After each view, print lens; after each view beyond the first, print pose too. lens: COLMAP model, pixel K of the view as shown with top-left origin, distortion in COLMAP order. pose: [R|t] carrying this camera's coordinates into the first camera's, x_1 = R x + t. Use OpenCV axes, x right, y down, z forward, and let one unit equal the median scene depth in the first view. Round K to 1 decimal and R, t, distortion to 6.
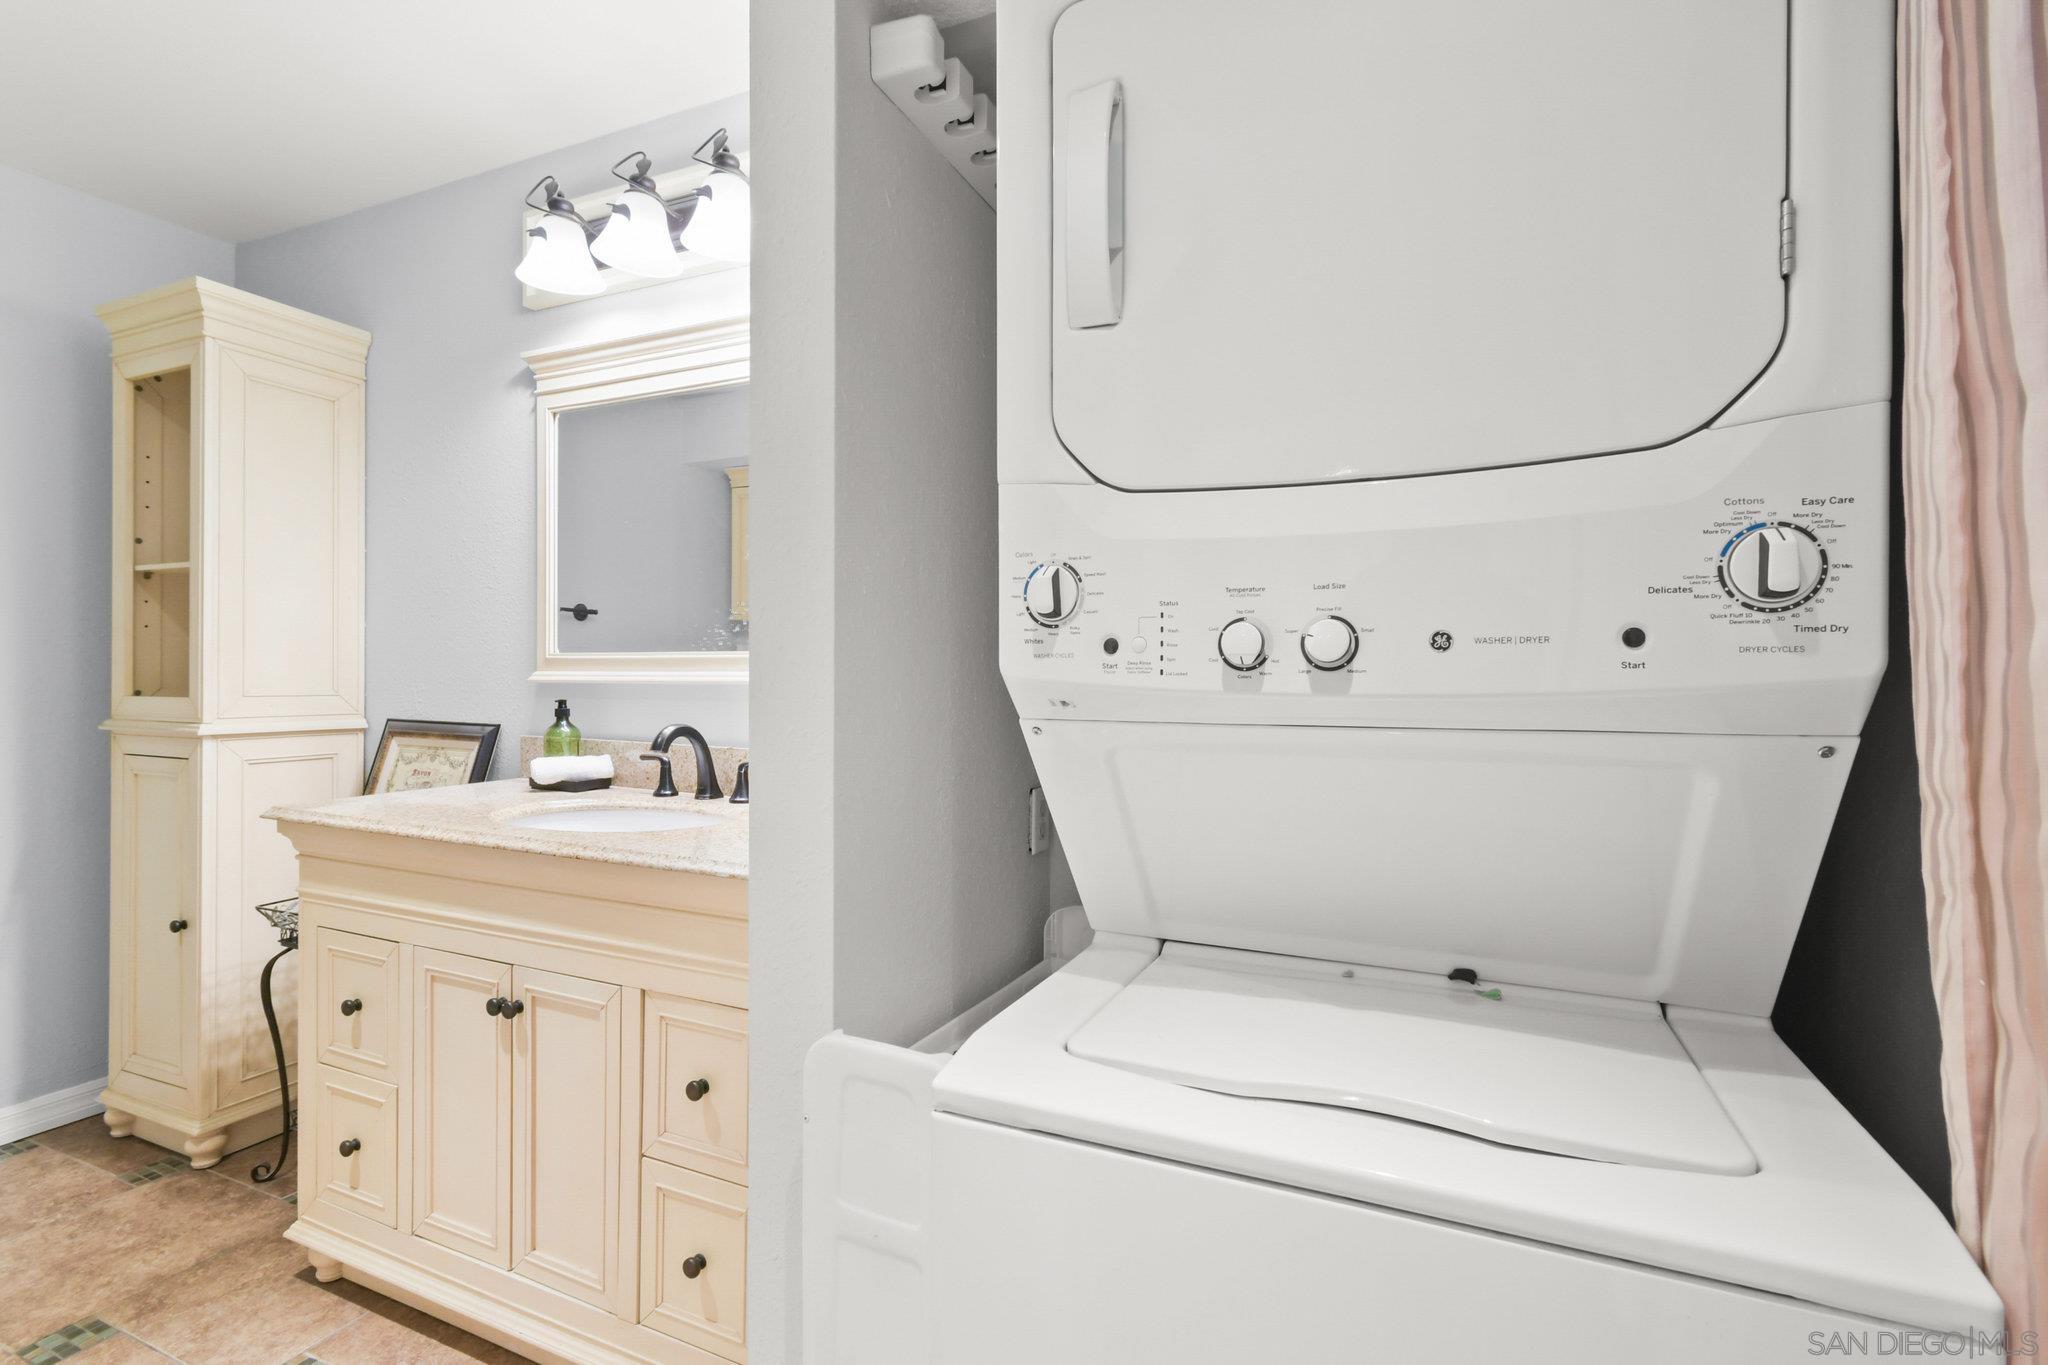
lens RADIAL K [[939.9, 0, 1039.8], [0, 939.9, 681.7], [0, 0, 1]] dist [-0.001585, 0.001545]
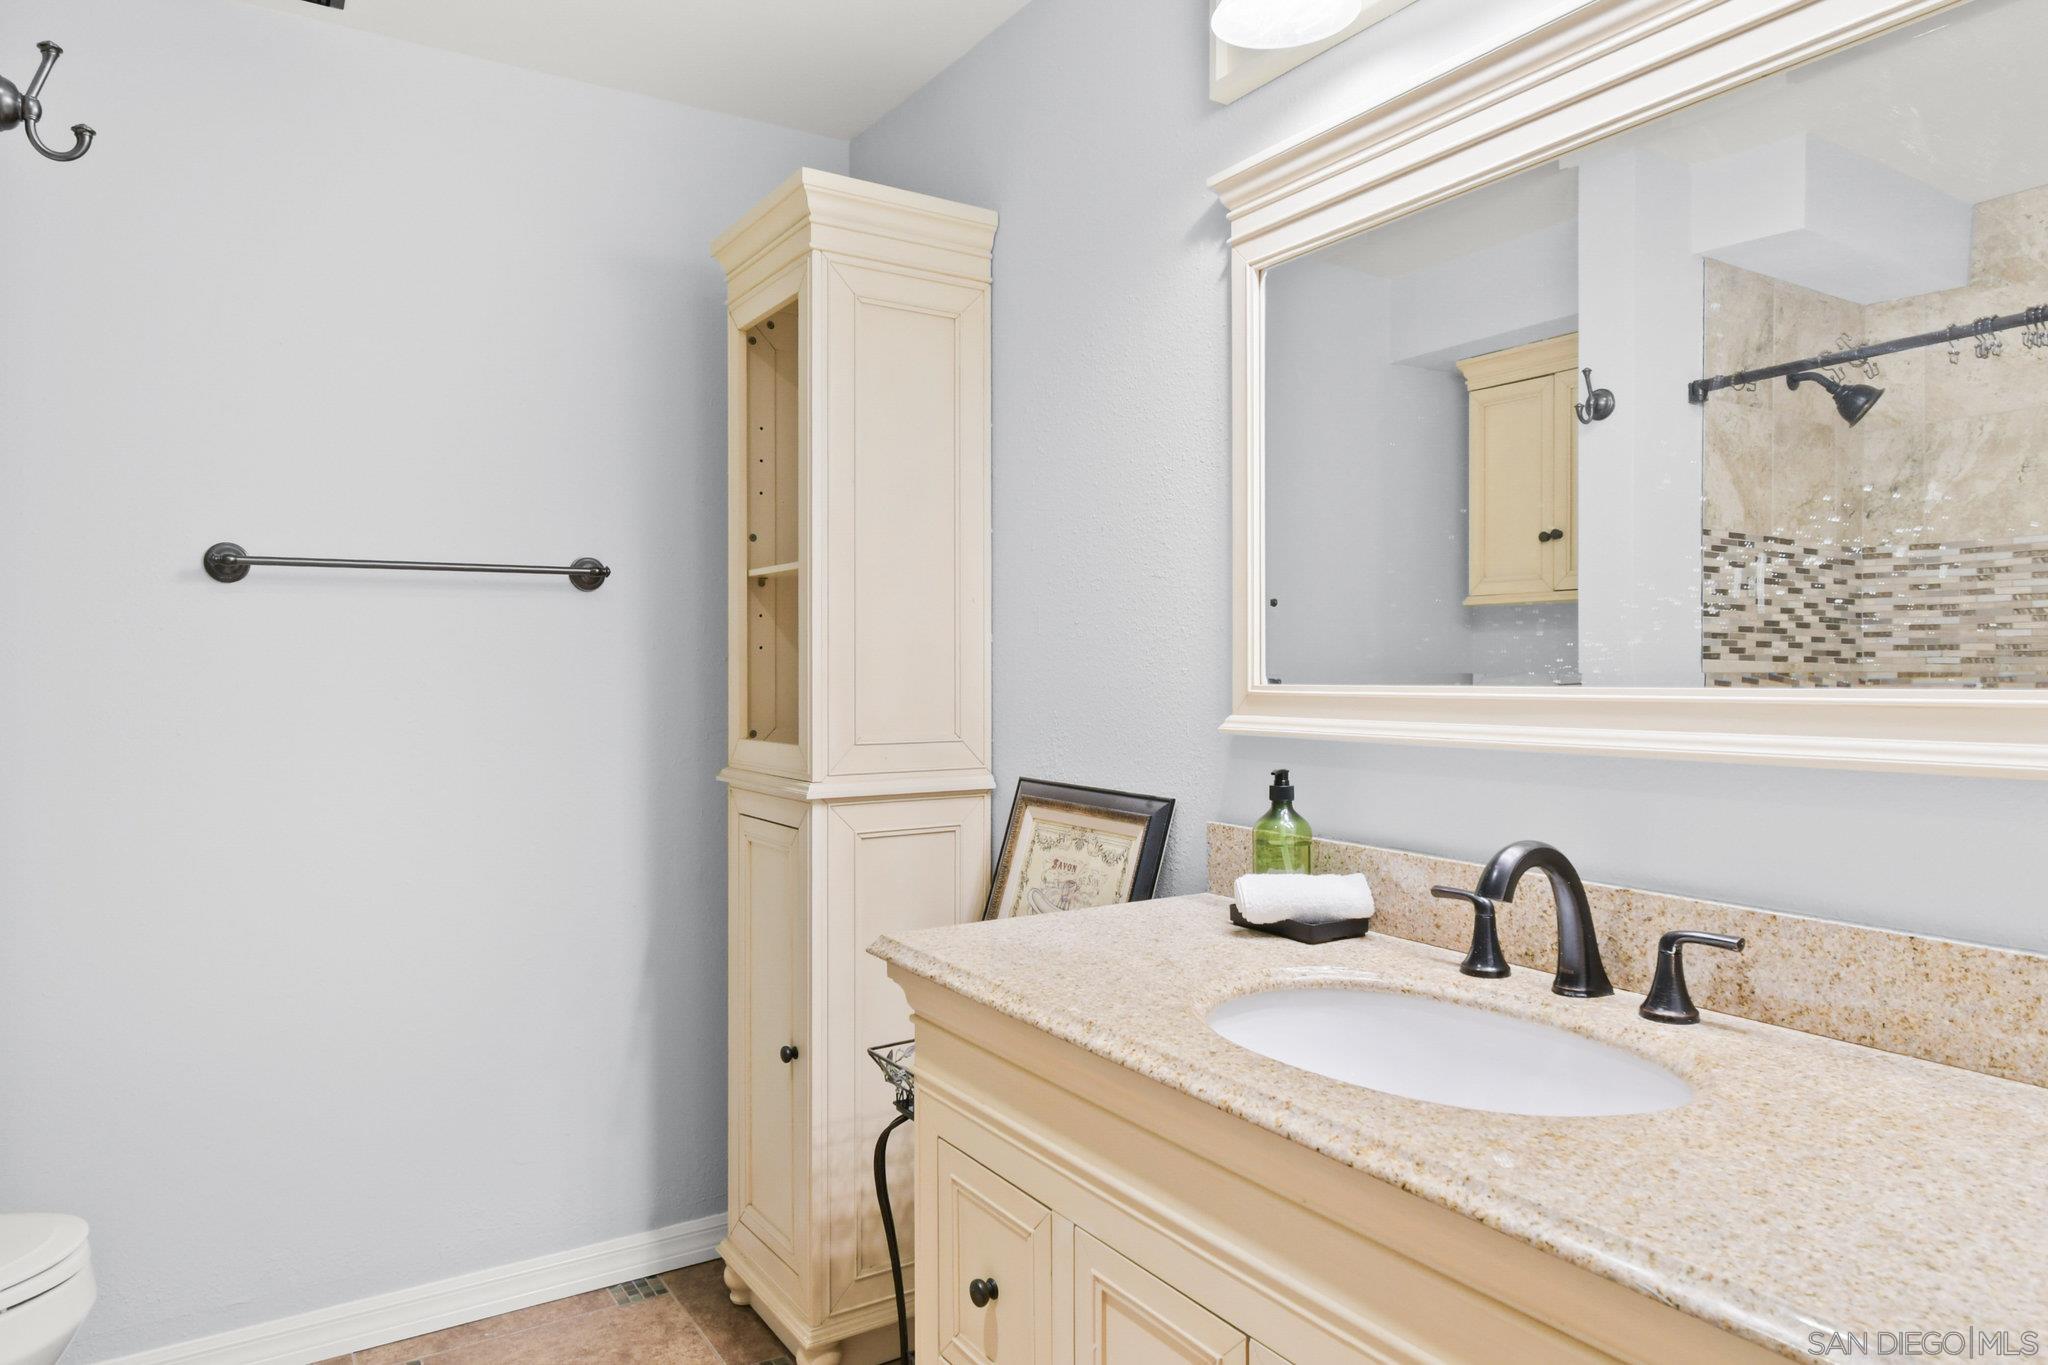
lens RADIAL K [[1286.4, 0, 1026.7], [0, 1286.4, 679.5], [0, 0, 1]] dist [-0.003353, 0.004721]
pose [[0.832765, -0.003737, -0.553614, -0.196325], [0.003938, 0.999992, -0.000826, -0.033158], [0.553613, -0.001493, 0.832773, 0.257111]]
